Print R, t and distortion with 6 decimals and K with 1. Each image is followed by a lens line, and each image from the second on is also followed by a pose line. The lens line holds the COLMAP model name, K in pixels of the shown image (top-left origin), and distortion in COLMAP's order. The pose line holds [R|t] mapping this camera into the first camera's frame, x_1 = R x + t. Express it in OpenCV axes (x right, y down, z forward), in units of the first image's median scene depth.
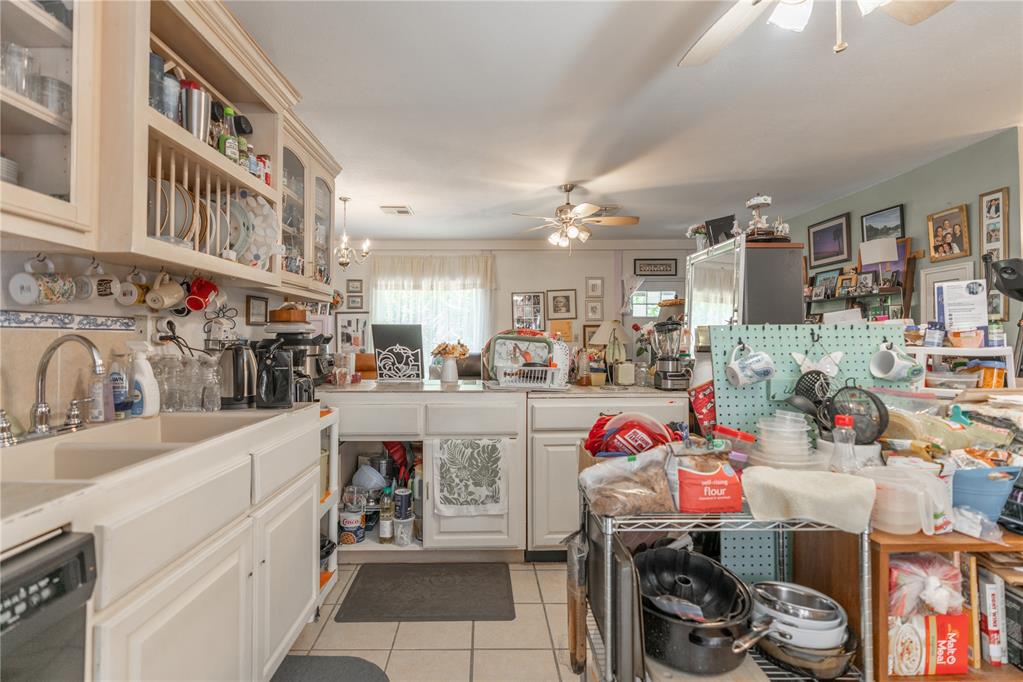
lens RADIAL K [[461.5, 0, 508.6], [0, 461.5, 334.1], [0, 0, 1]] dist [0.000806, 0.000215]
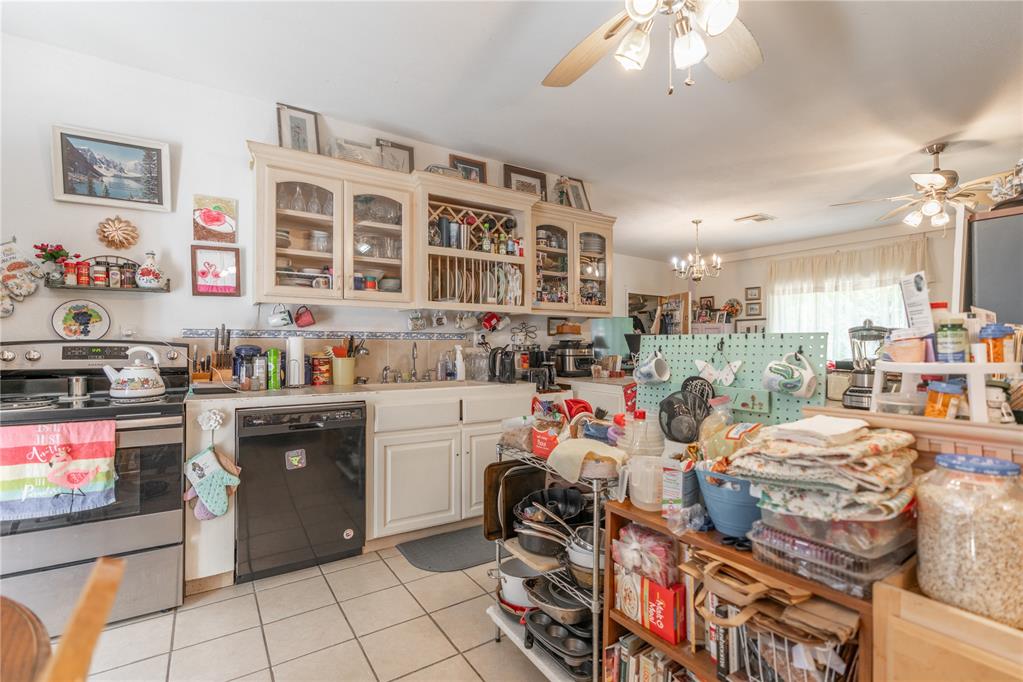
lens RADIAL K [[456.3, 0, 525.9], [0, 456.3, 343.4], [0, 0, 1]] dist [0.001191, 0.000213]
pose [[0.573025, 0.004380, -0.819526, 0.292058], [0.001213, 0.999980, 0.006192, -0.001541], [0.819537, -0.004542, 0.573009, 0.011737]]
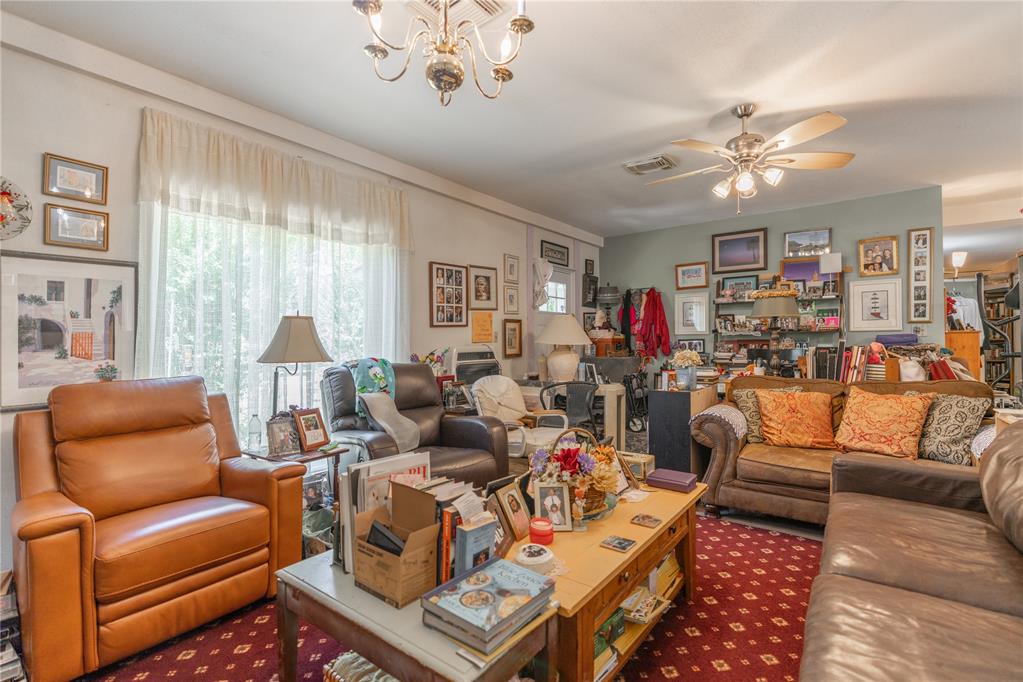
lens RADIAL K [[461.5, 0, 508.6], [0, 461.5, 334.1], [0, 0, 1]] dist [0.000806, 0.000215]
pose [[0.622536, 0.007975, 0.782551, -0.562438], [0.000259, 0.999946, -0.010397, 0.015480], [-0.782591, 0.006675, 0.622500, 0.765168]]
